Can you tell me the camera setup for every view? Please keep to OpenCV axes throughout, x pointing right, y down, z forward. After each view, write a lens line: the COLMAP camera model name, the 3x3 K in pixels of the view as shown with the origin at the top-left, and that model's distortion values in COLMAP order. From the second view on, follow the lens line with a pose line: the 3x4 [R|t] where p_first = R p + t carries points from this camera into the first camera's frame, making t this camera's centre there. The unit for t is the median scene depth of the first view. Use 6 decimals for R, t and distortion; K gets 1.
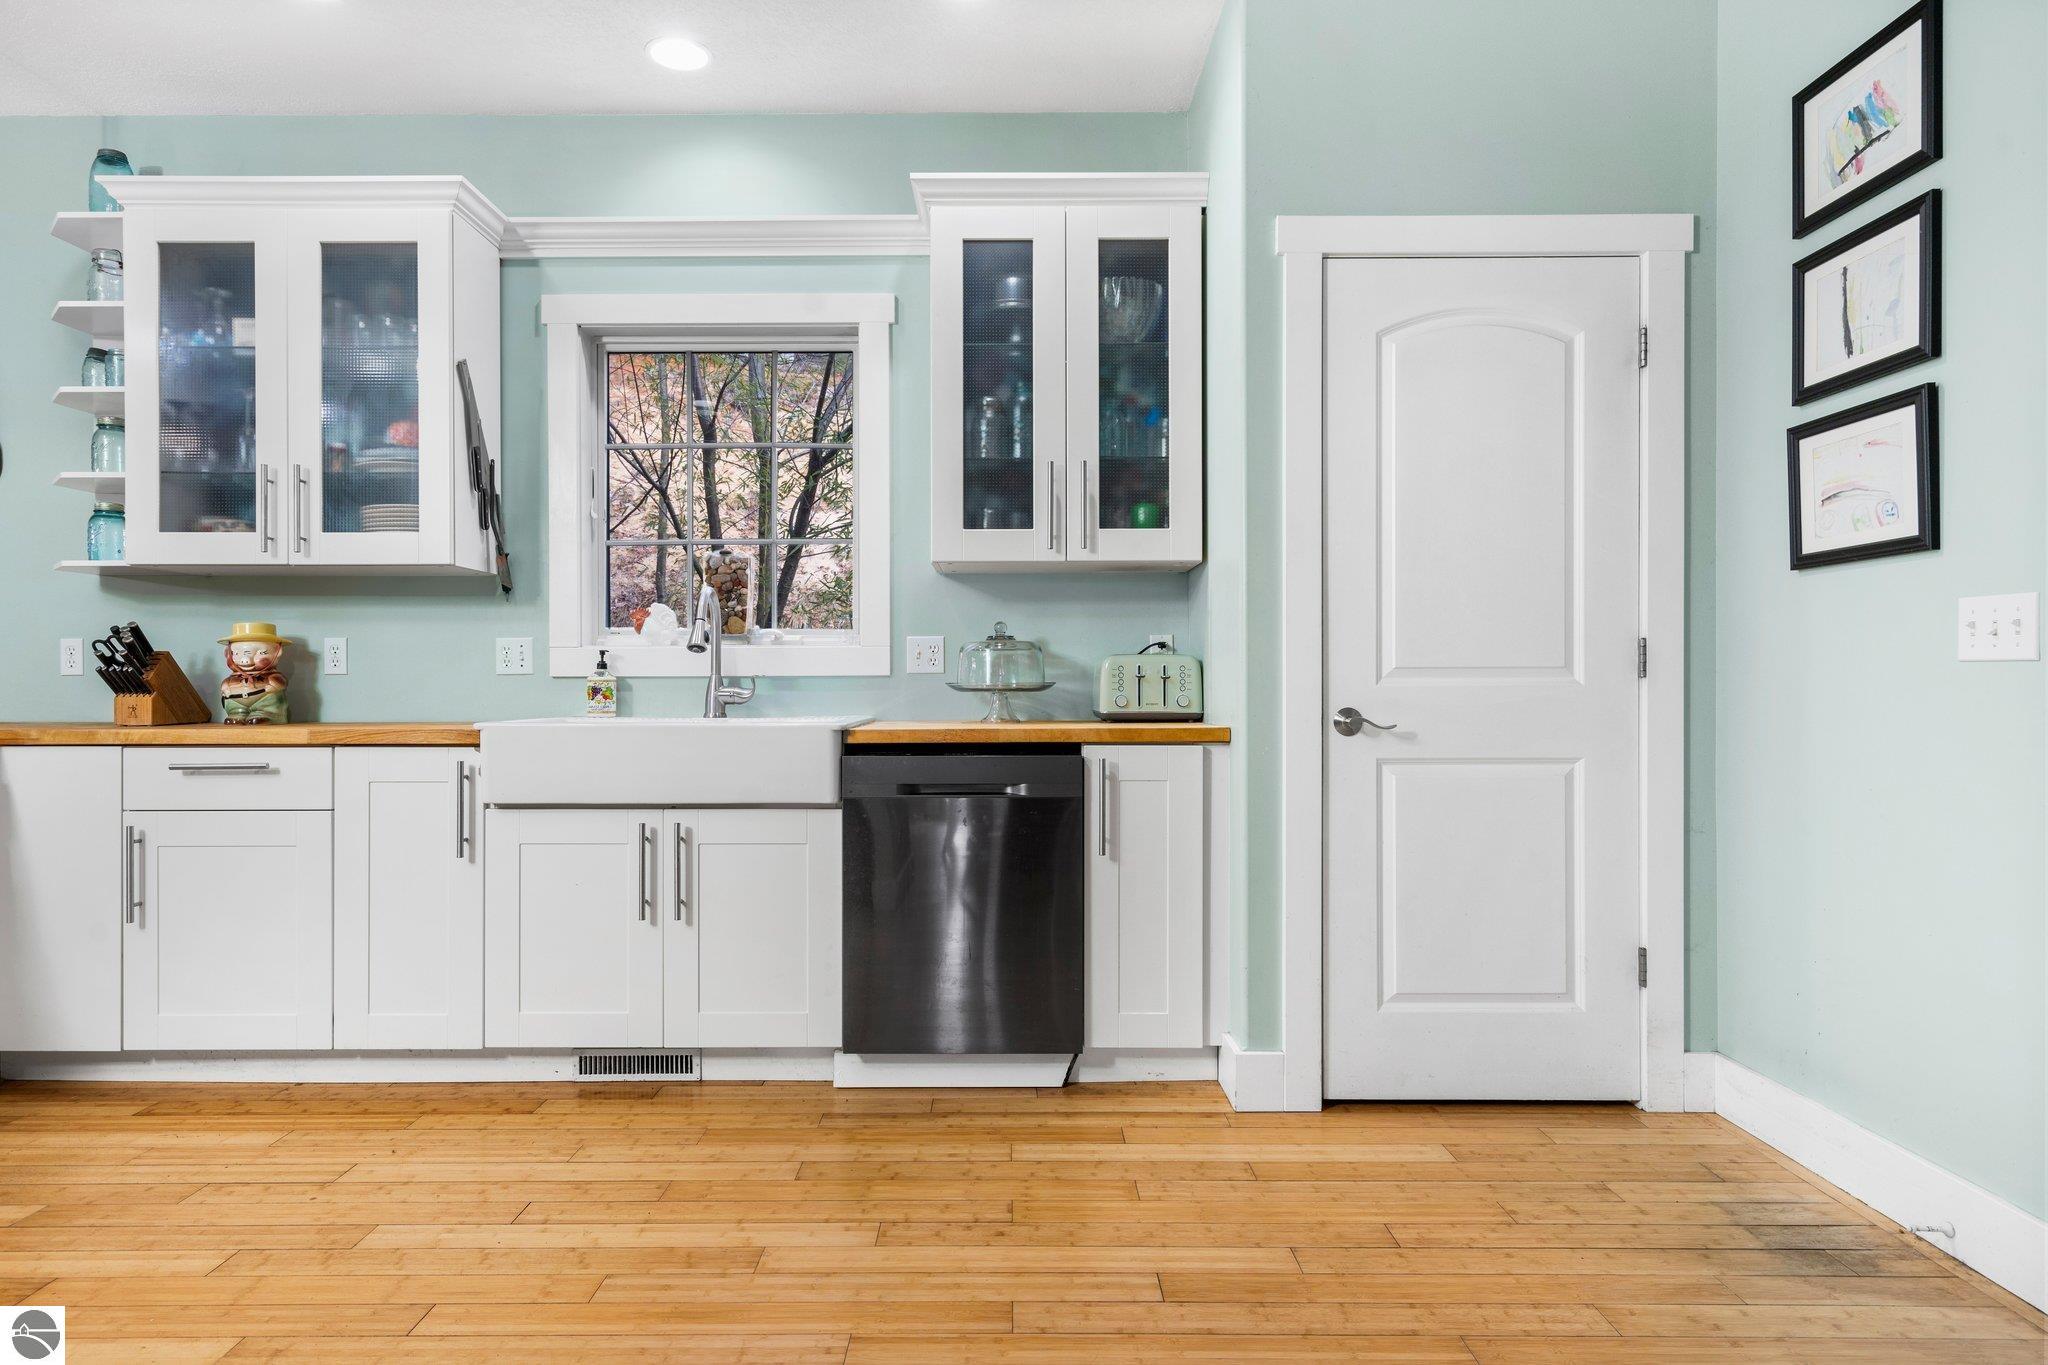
lens RADIAL K [[1174.0, 0, 1001.8], [0, 1174.0, 687.6], [0, 0, 1]] dist [0.006646, 0.000449]
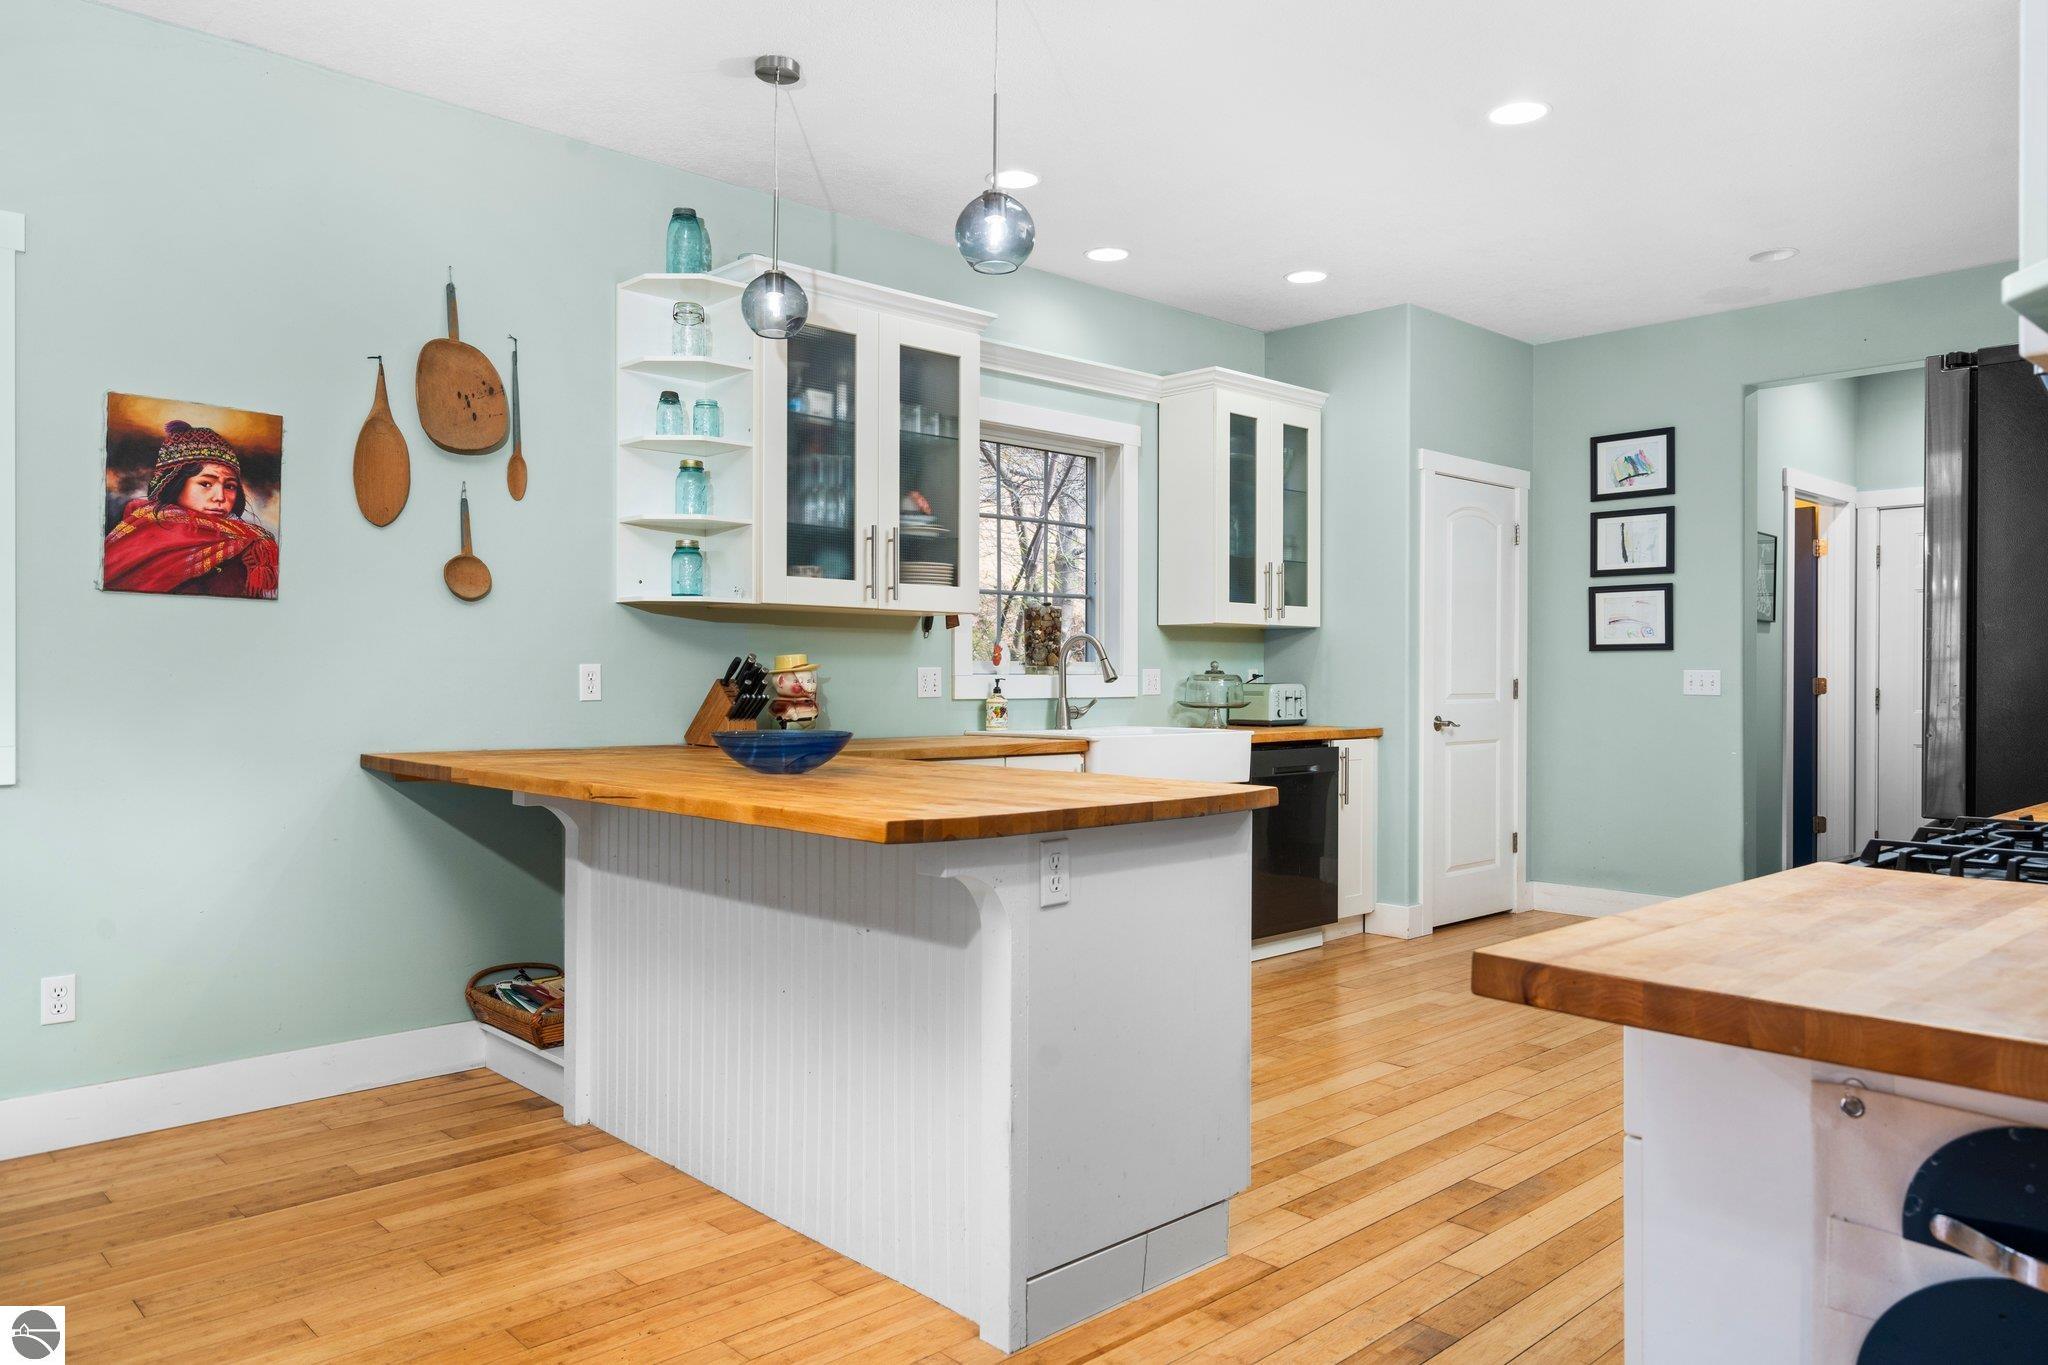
lens RADIAL K [[1387.9, 0, 1013.1], [0, 1387.9, 681.3], [0, 0, 1]] dist [0.006215, 0.004976]
pose [[0.728584, 0.001897, 0.684954, -1.638541], [-0.002932, 0.999996, 0.000350, -0.035164], [-0.684950, -0.002263, 0.728586, -0.137287]]
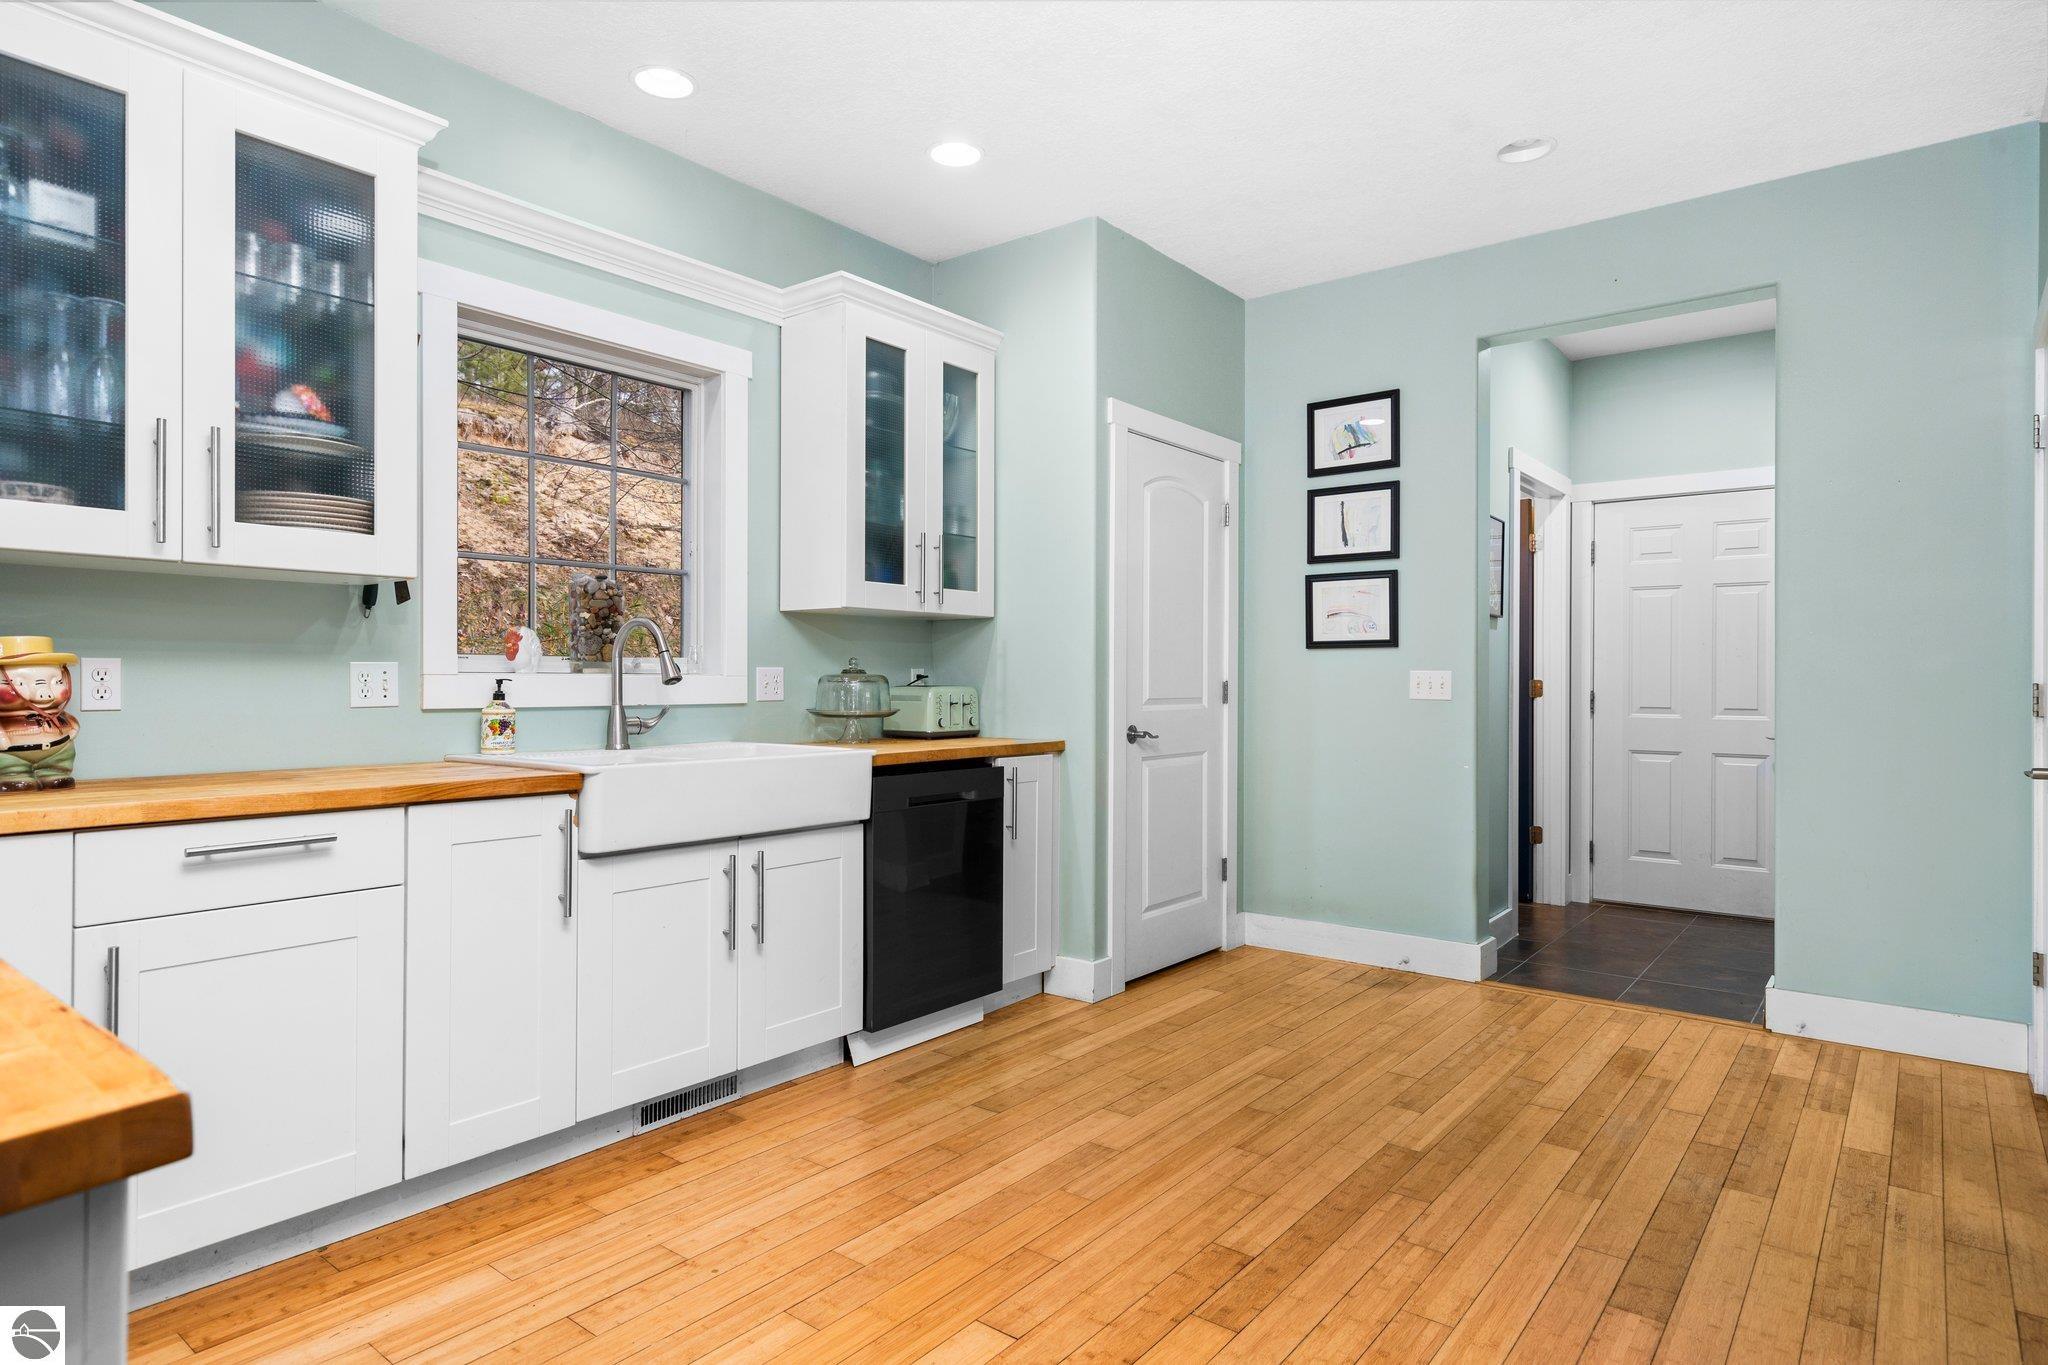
lens RADIAL K [[1135.2, 0, 1016.0], [0, 1135.2, 682.8], [0, 0, 1]] dist [0.005463, 0.002523]
pose [[0.620306, 0.002973, 0.784354, -0.928897], [-0.002919, 0.999995, -0.001482, -0.034458], [-0.784355, -0.001370, 0.620311, 0.189429]]
